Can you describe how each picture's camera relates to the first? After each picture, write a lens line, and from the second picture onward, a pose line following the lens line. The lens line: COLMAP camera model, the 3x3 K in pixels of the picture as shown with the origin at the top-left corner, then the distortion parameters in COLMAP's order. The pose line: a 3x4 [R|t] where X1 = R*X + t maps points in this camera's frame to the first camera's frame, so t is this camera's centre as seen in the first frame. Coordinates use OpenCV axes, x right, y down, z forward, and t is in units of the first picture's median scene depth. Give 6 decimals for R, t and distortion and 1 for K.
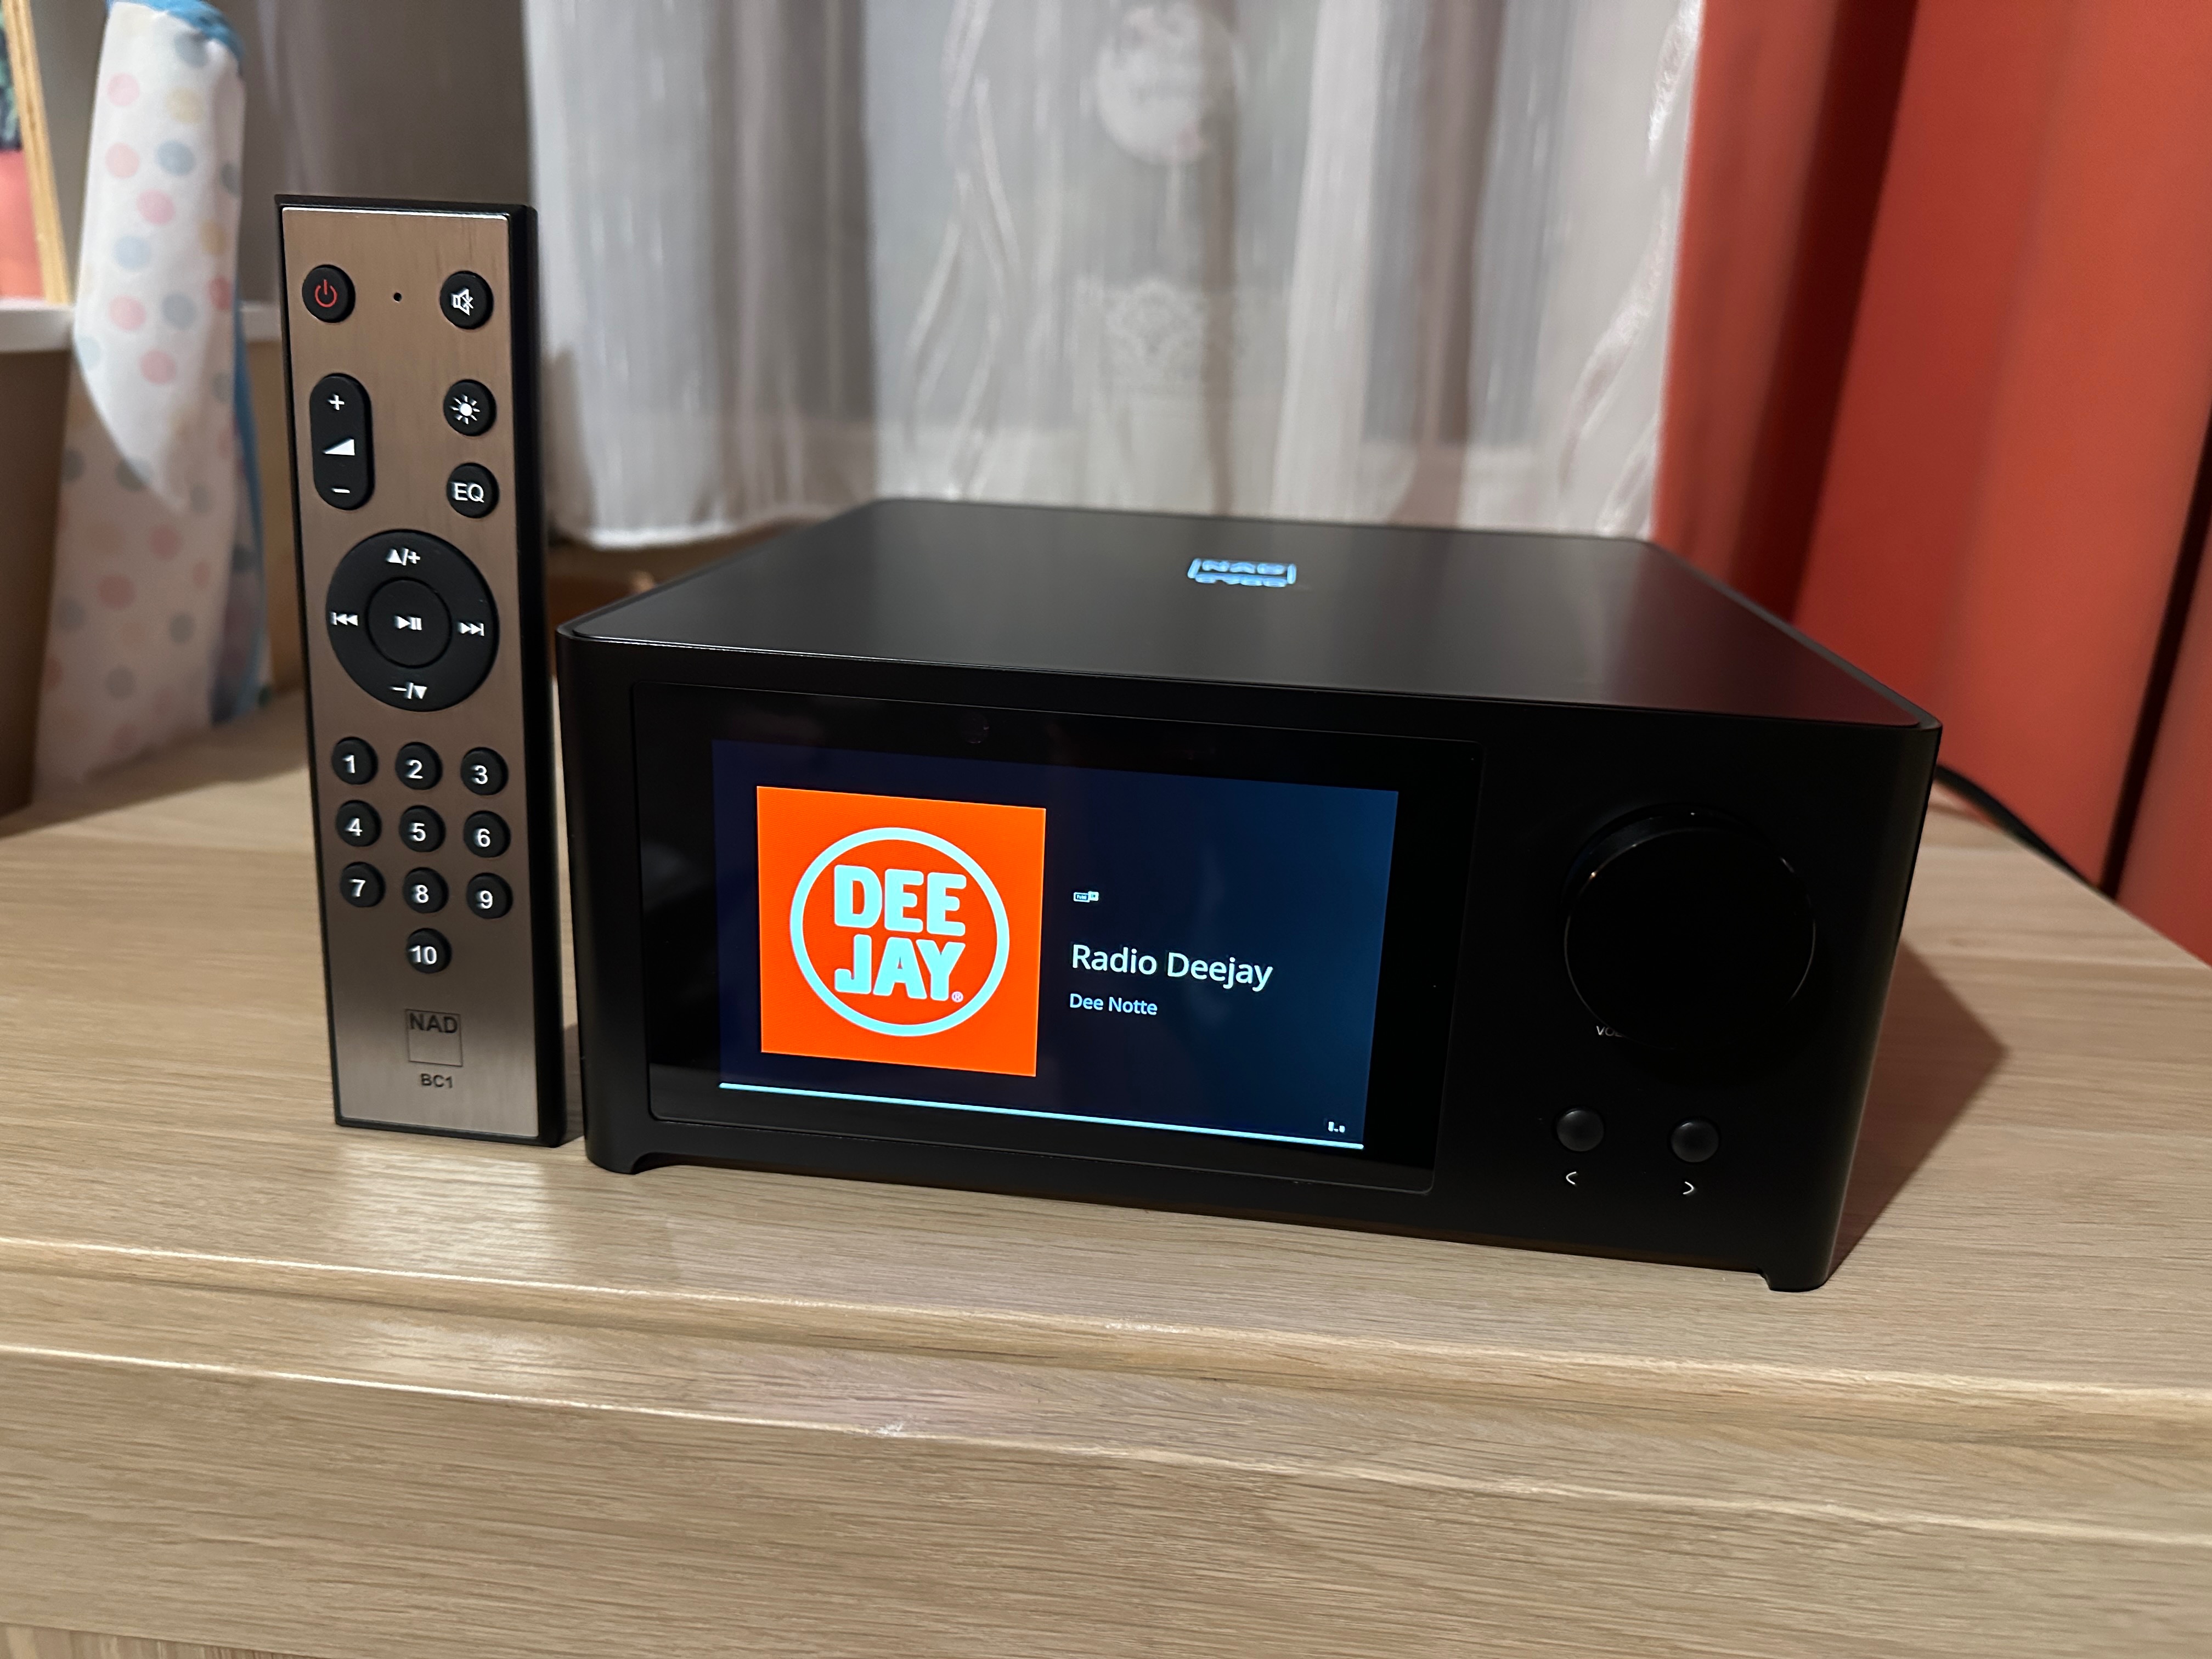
lens RADIAL K [[1704.2, 0, 1106.0], [0, 1704.2, 829.5], [0, 0, 1]] dist [-0.002719, -0.008850]
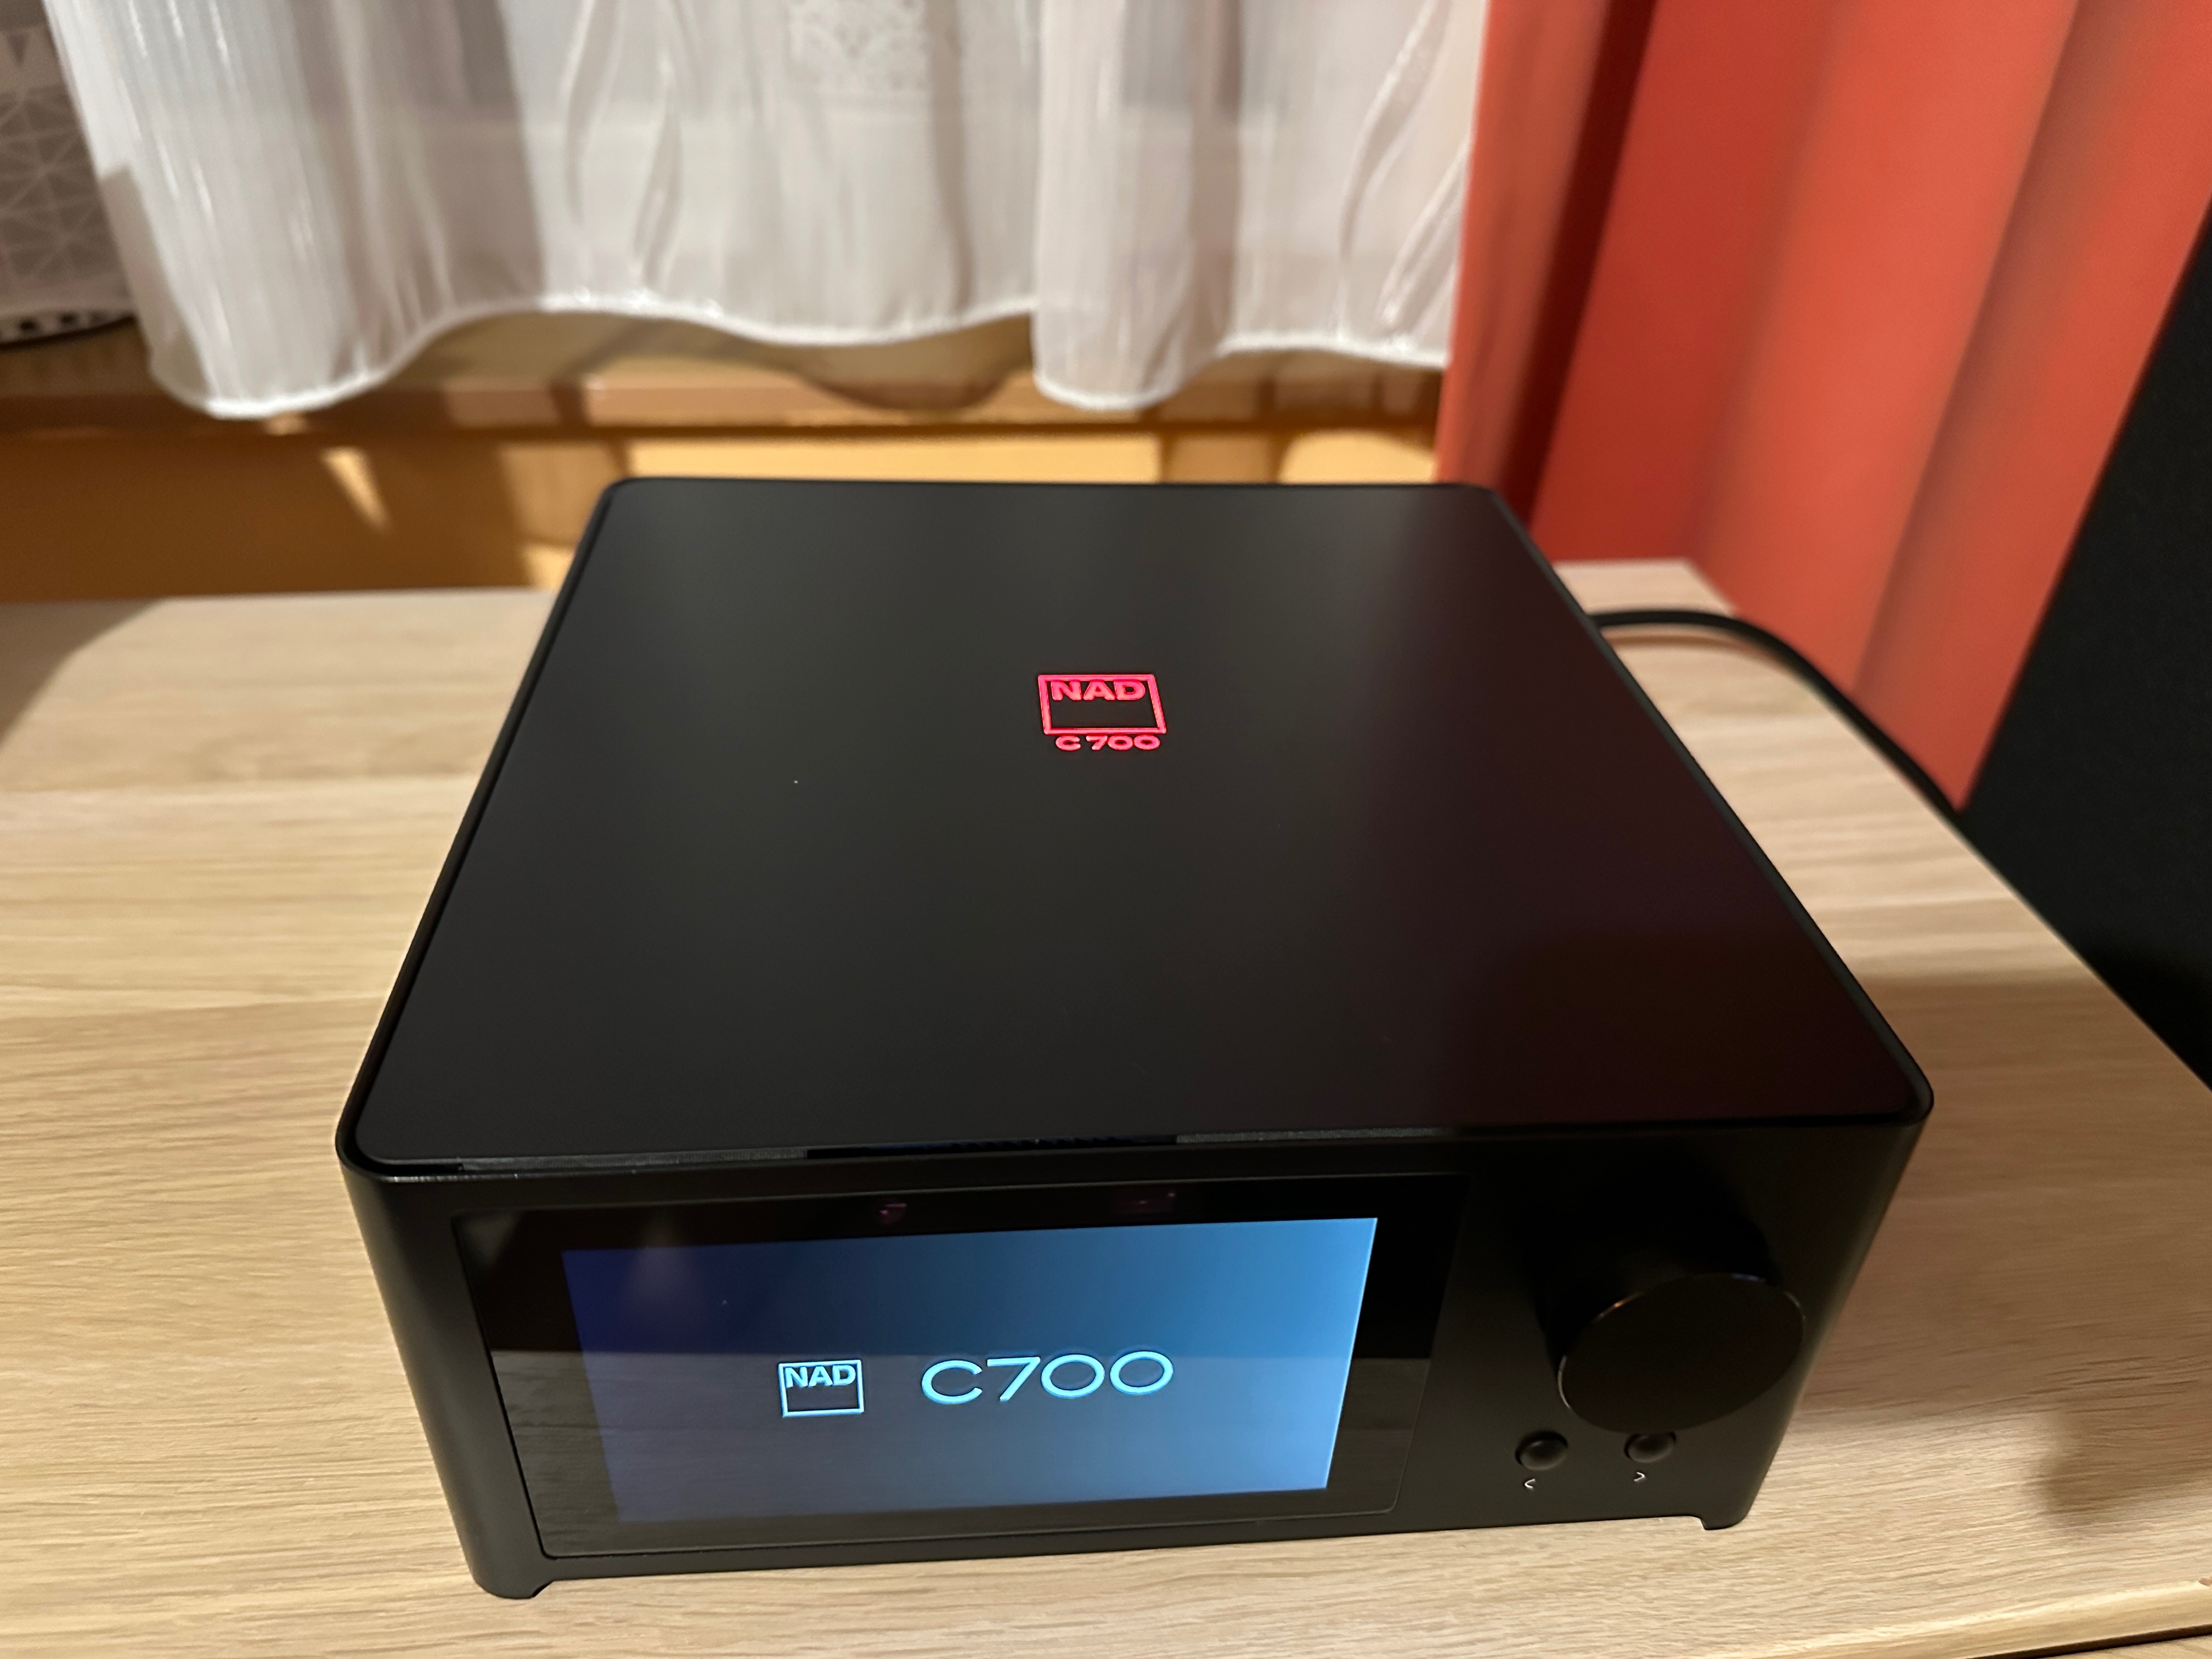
lens RADIAL K [[1704.2, 0, 1106.0], [0, 1704.2, 829.5], [0, 0, 1]] dist [-0.002719, -0.008850]
pose [[0.979580, -0.112514, 0.166624, -0.092617], [0.055920, 0.948520, 0.311740, -0.488823], [-0.193122, -0.296057, 0.935443, 0.238335]]
